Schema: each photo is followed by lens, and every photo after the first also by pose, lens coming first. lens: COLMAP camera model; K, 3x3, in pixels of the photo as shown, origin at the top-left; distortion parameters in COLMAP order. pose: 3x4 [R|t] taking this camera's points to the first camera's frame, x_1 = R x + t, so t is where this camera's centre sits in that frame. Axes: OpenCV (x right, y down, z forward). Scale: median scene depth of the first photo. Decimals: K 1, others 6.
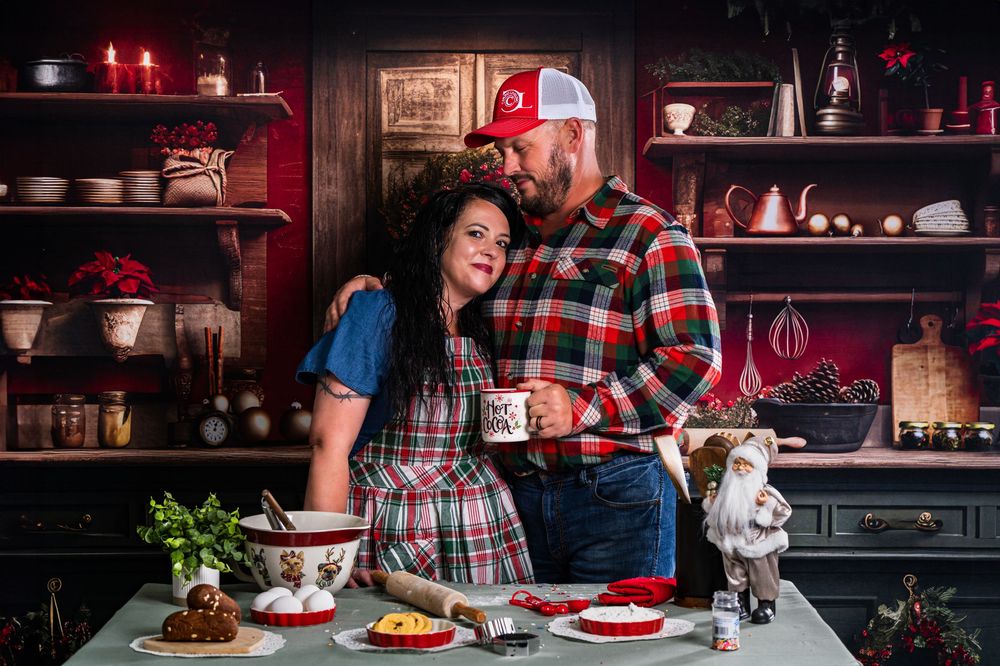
lens RADIAL K [[1967.8, 0, 521.3], [0, 1967.8, 312.7], [0, 0, 1]] dist [-0.000596, -0.051436]
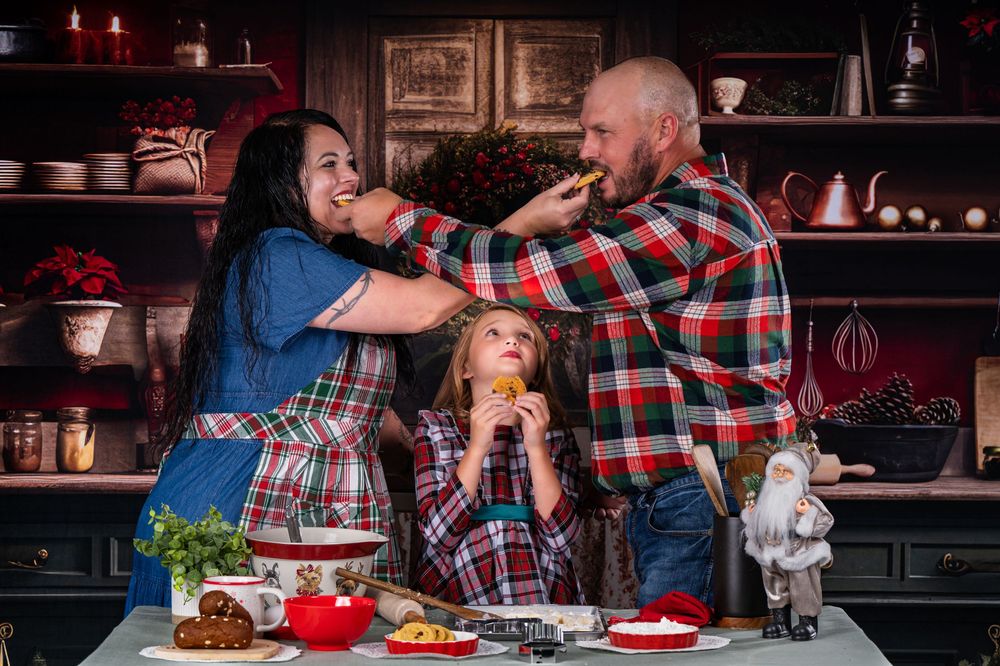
lens RADIAL K [[2859.8, 0, 502.1], [0, 2859.8, 302.7], [0, 0, 1]] dist [-0.021011, 0.509729]
pose [[0.999921, 0.003919, -0.011904, -0.004034], [-0.004094, 0.999884, -0.014691, 0.011698], [0.011845, 0.014739, 0.999821, -0.257984]]
